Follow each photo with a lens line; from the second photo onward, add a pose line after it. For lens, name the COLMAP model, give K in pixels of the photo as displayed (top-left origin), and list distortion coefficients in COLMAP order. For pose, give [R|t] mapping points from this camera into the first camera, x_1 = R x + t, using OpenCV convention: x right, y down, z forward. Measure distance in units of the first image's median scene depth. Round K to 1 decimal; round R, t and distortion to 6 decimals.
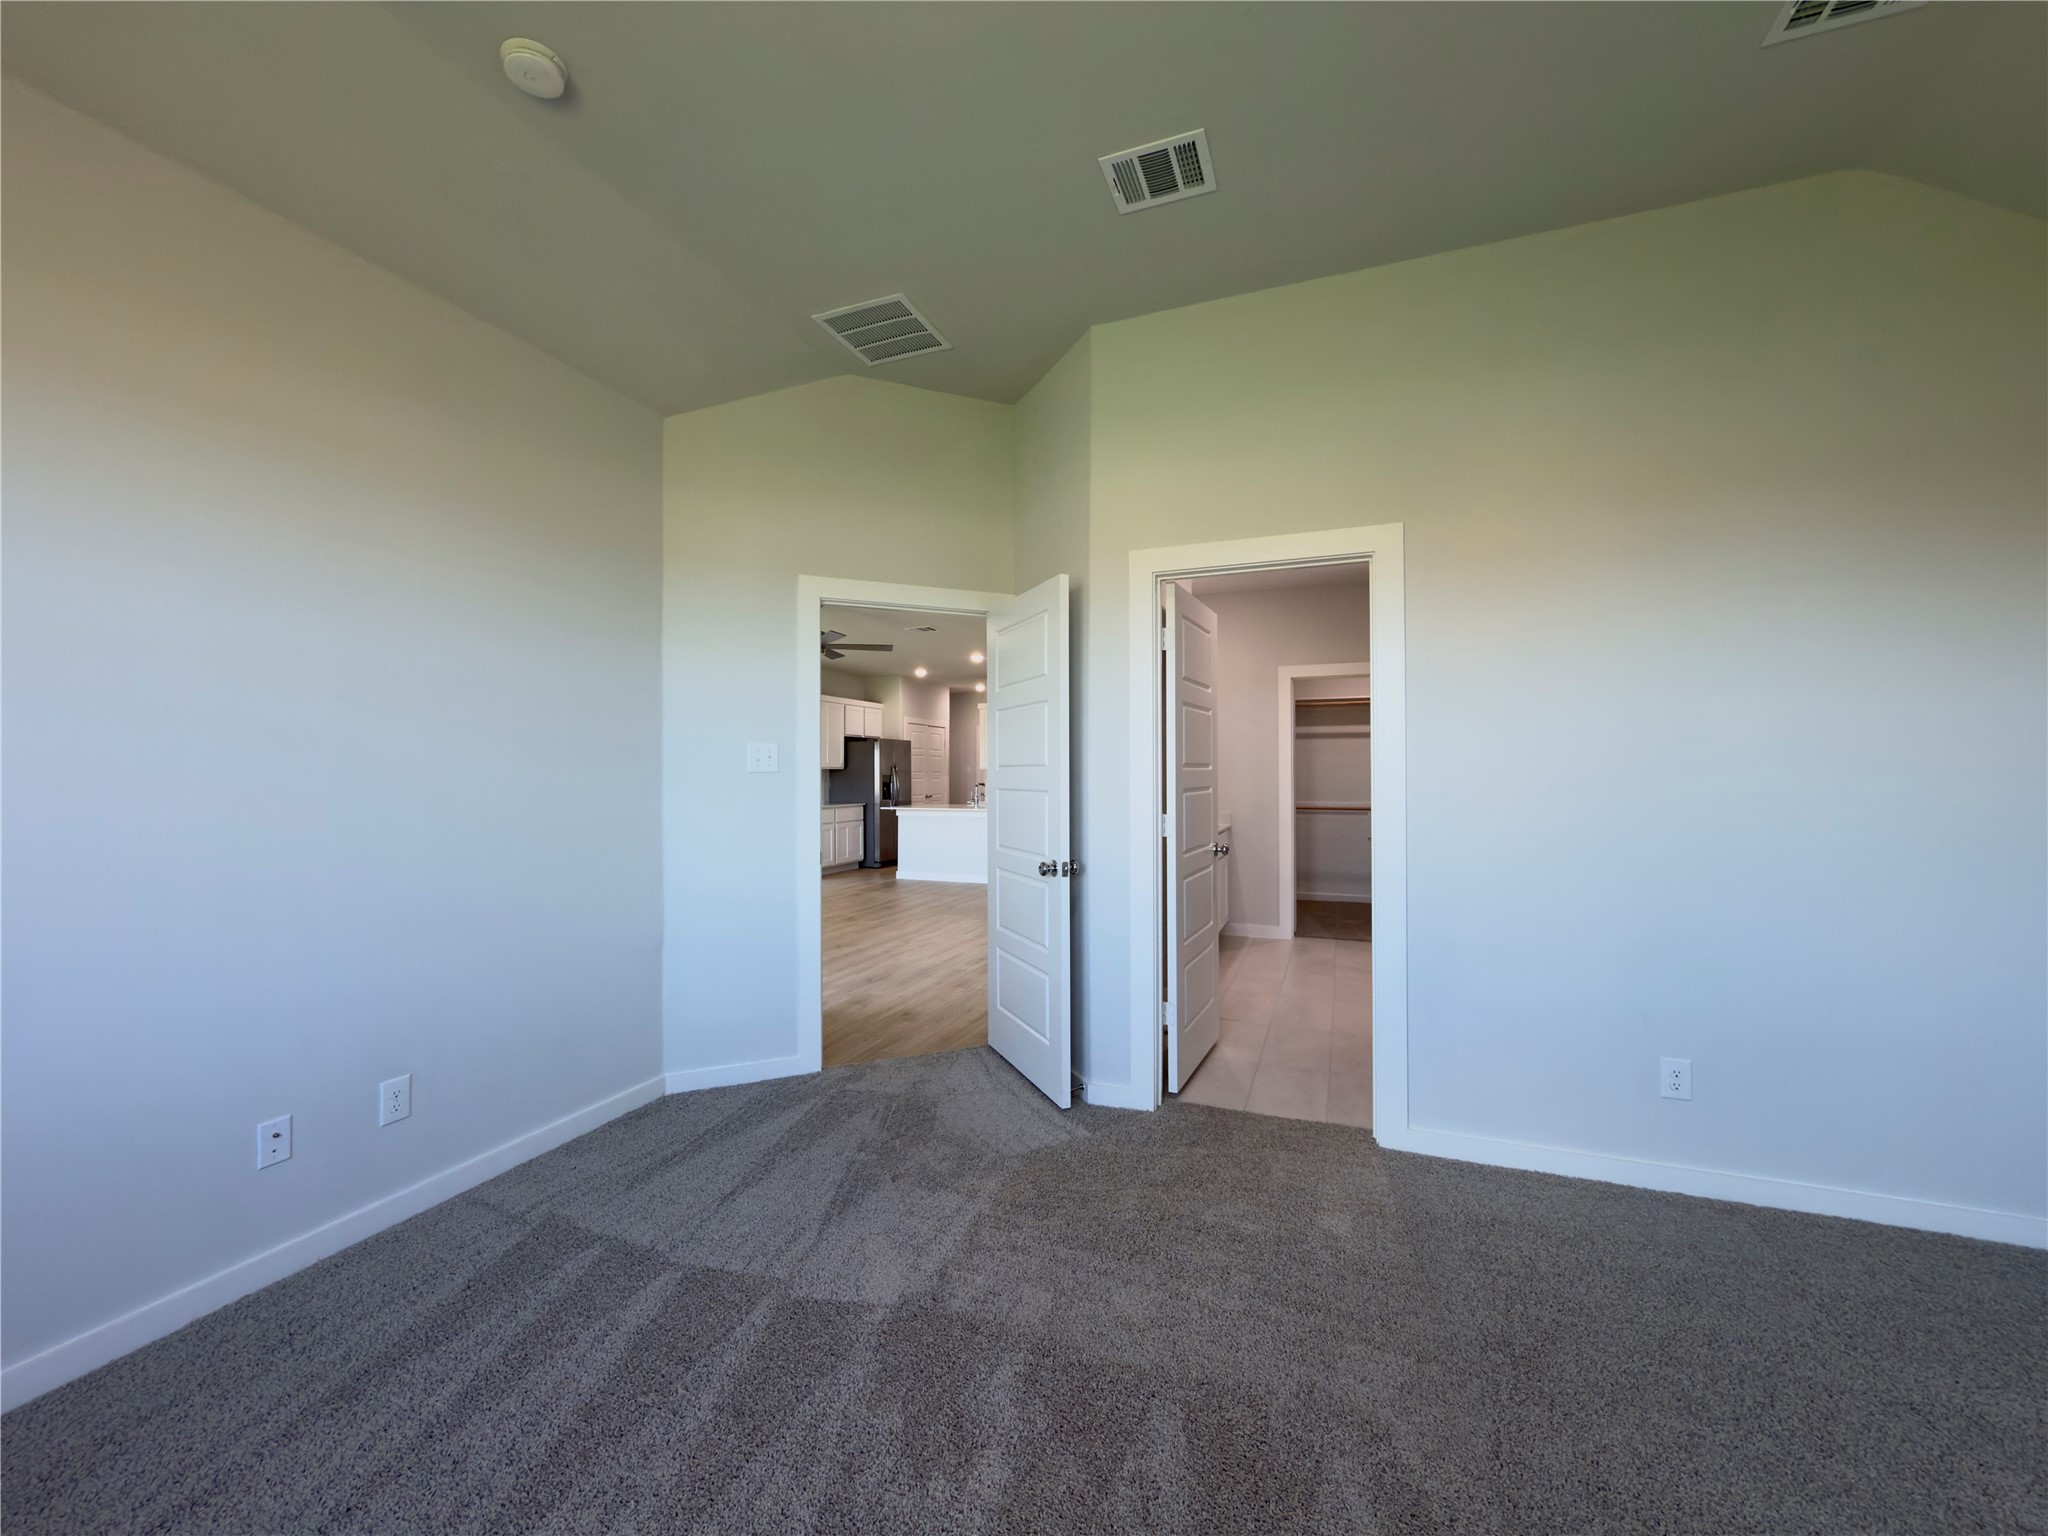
lens RADIAL K [[817.7, 0, 1021.2], [0, 817.7, 765.5], [0, 0, 1]] dist [0.000188, 0.000119]
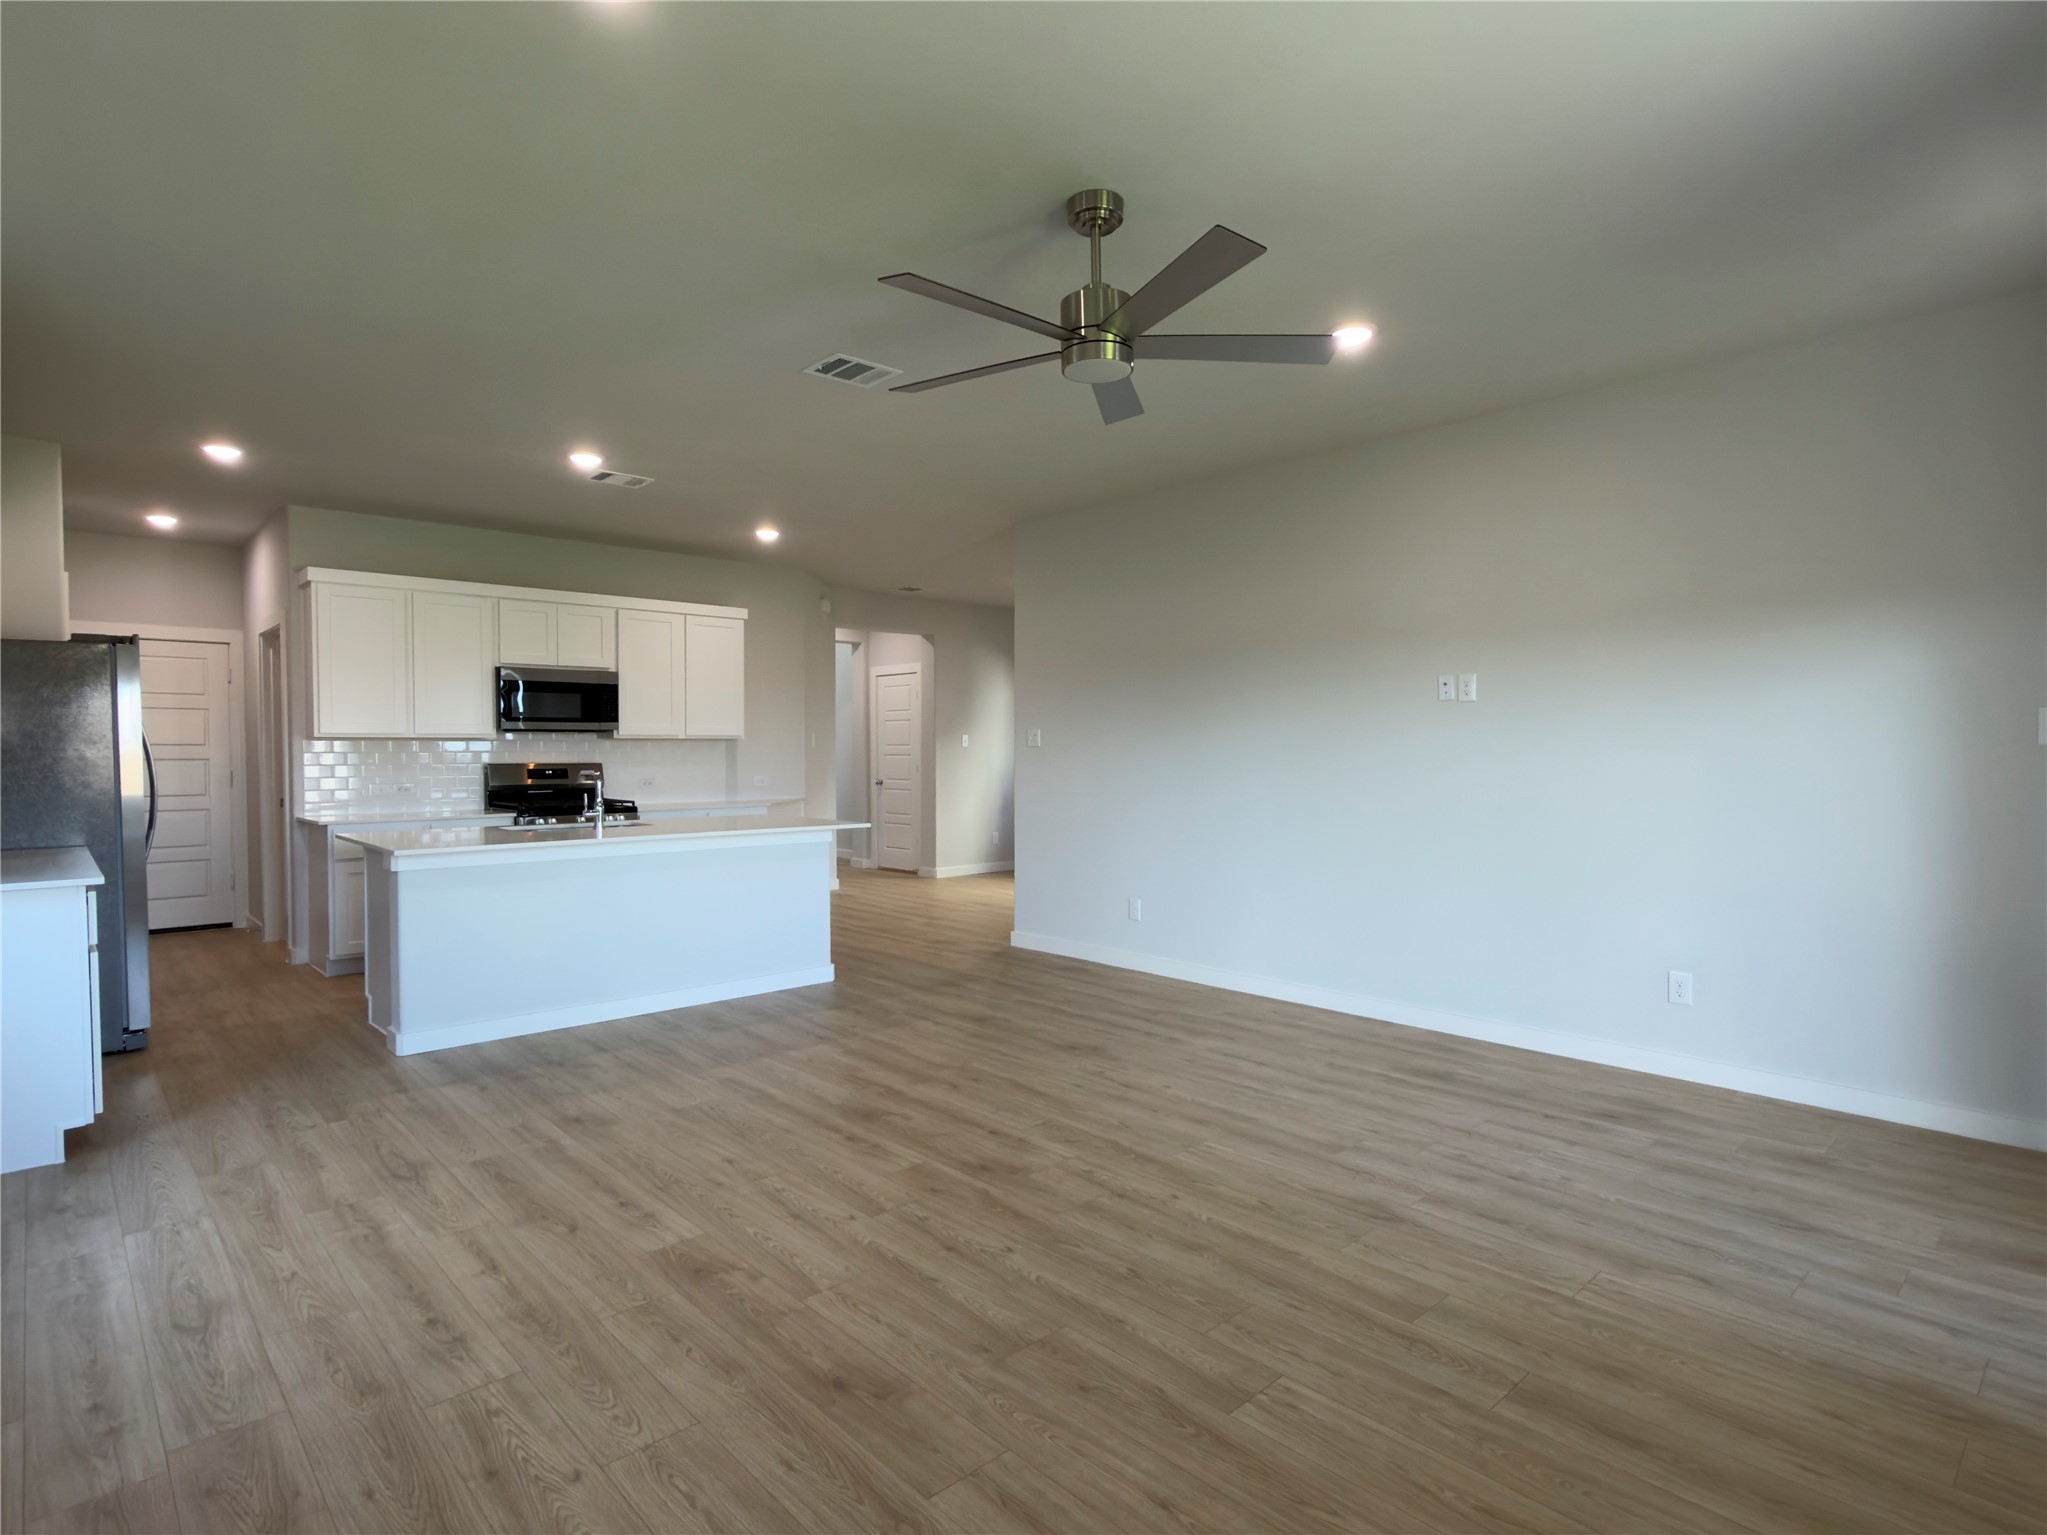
lens RADIAL K [[1069.3, 0, 1022.4], [0, 1069.3, 766.1], [0, 0, 1]] dist [0.000059, 0.000212]
pose [[0.435672, -0.016287, 0.899958, -1.400548], [-0.008357, 0.999720, 0.022138, 0.016111], [-0.900067, -0.017166, 0.435414, 1.829228]]
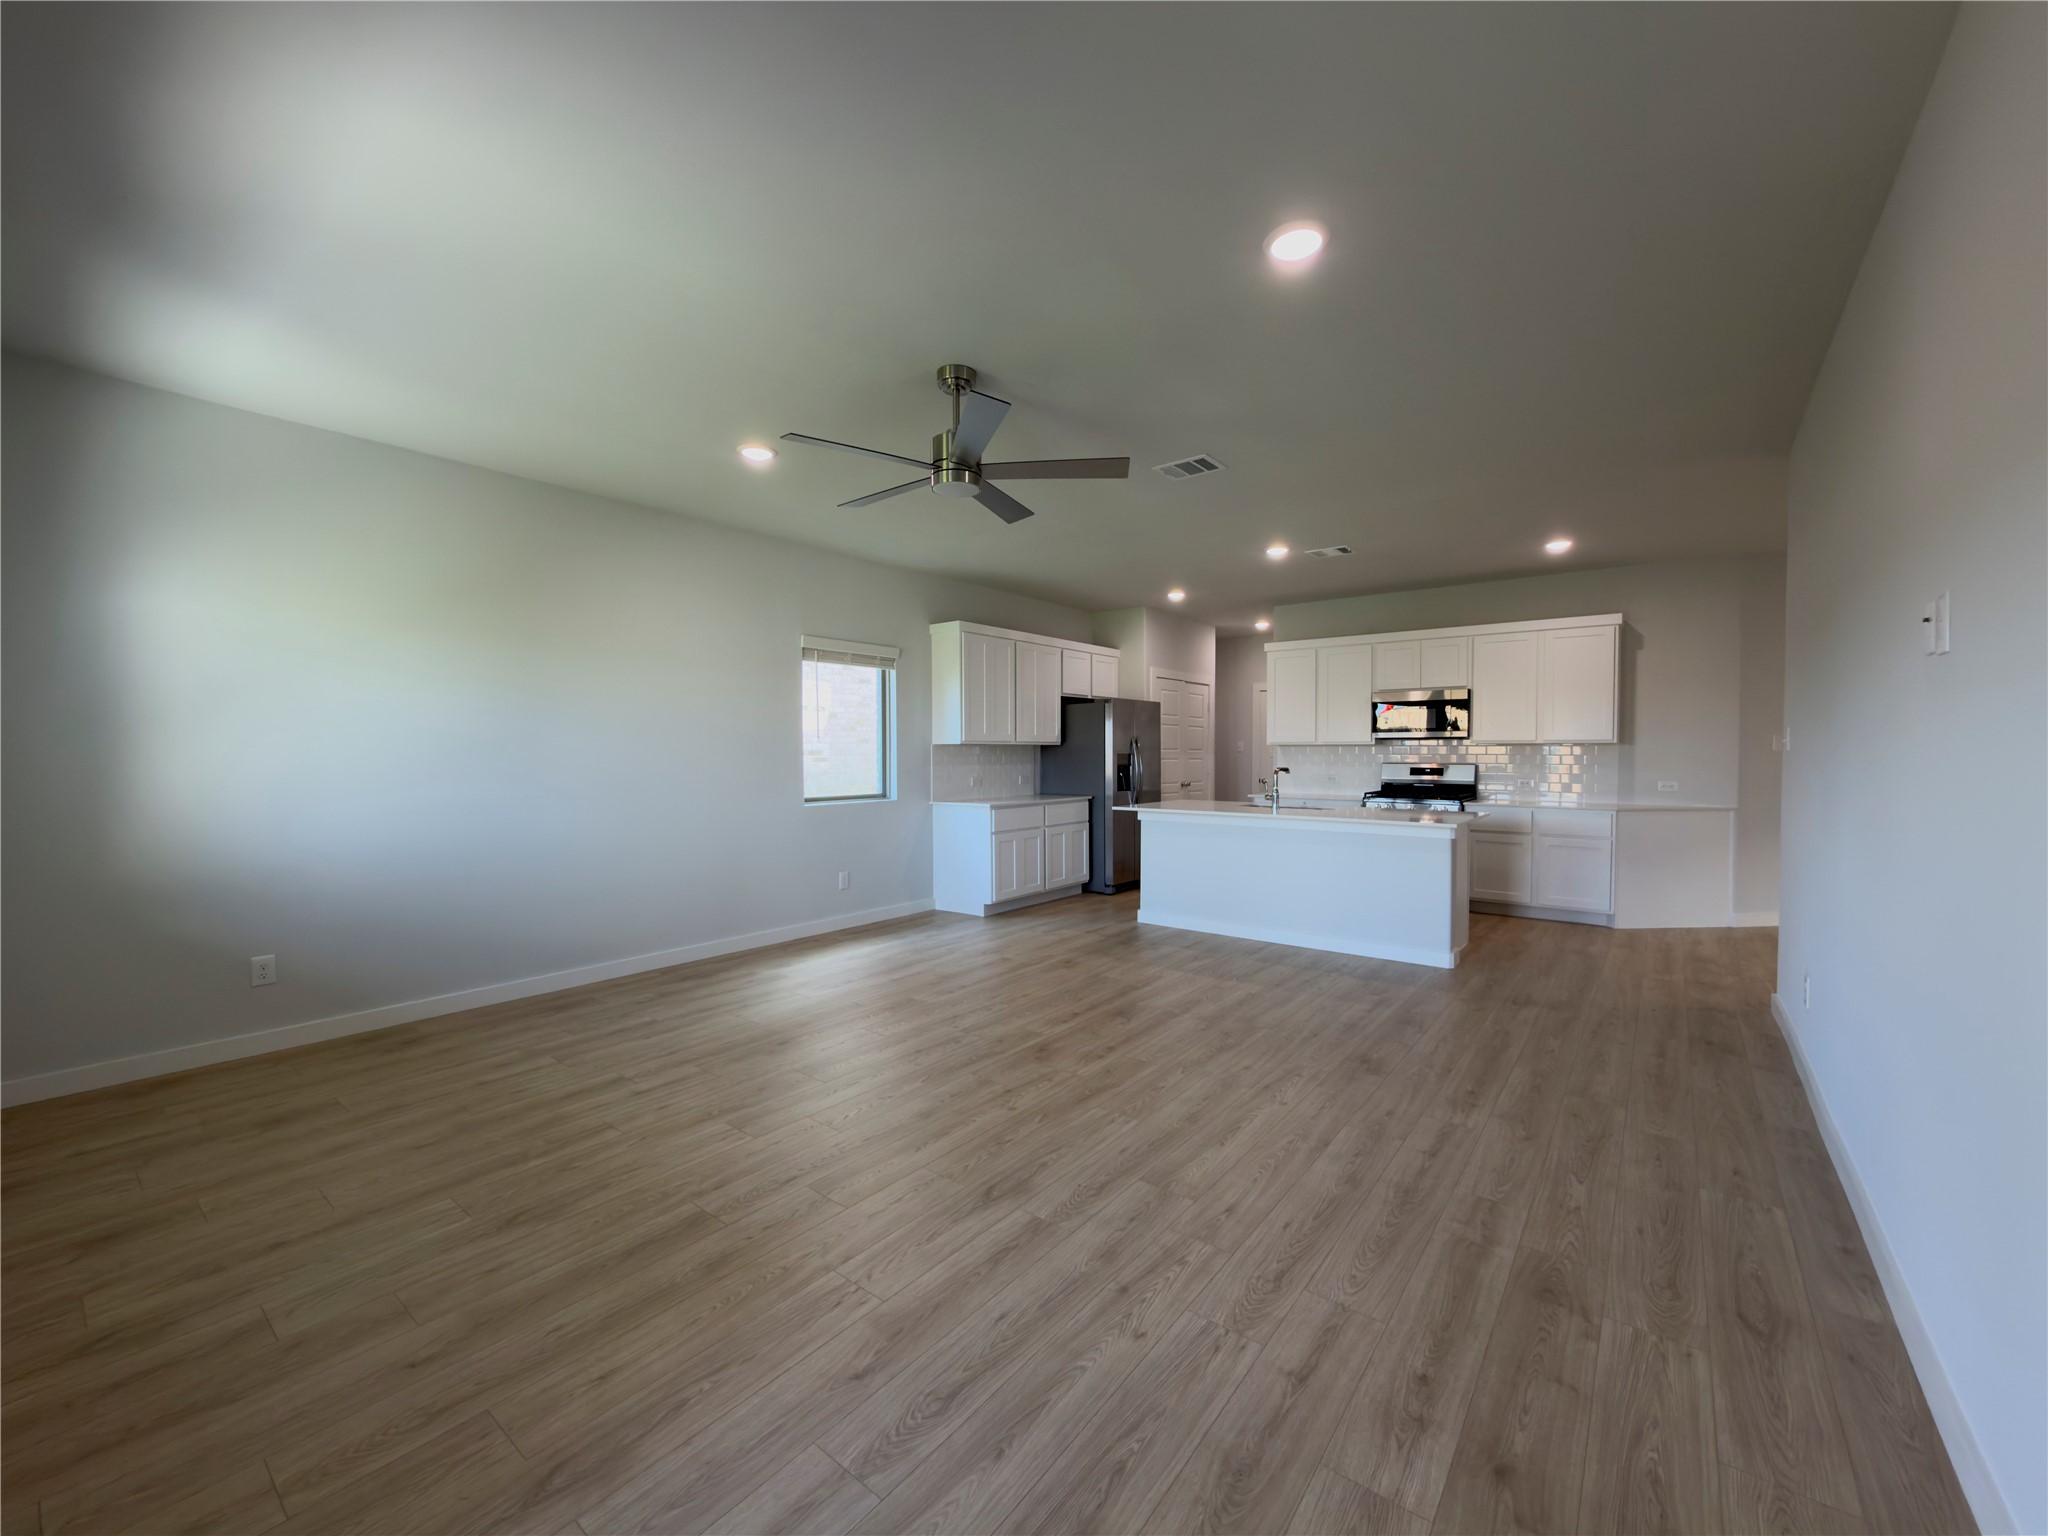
lens RADIAL K [[817.7, 0, 1022.9], [0, 817.7, 766.8], [0, 0, 1]] dist [0.000188, 0.000119]
pose [[0.956798, 0.006287, -0.290685, -0.181117], [0.002510, 0.999550, 0.029878, 0.007819], [0.290742, -0.029316, 0.956352, 1.235321]]
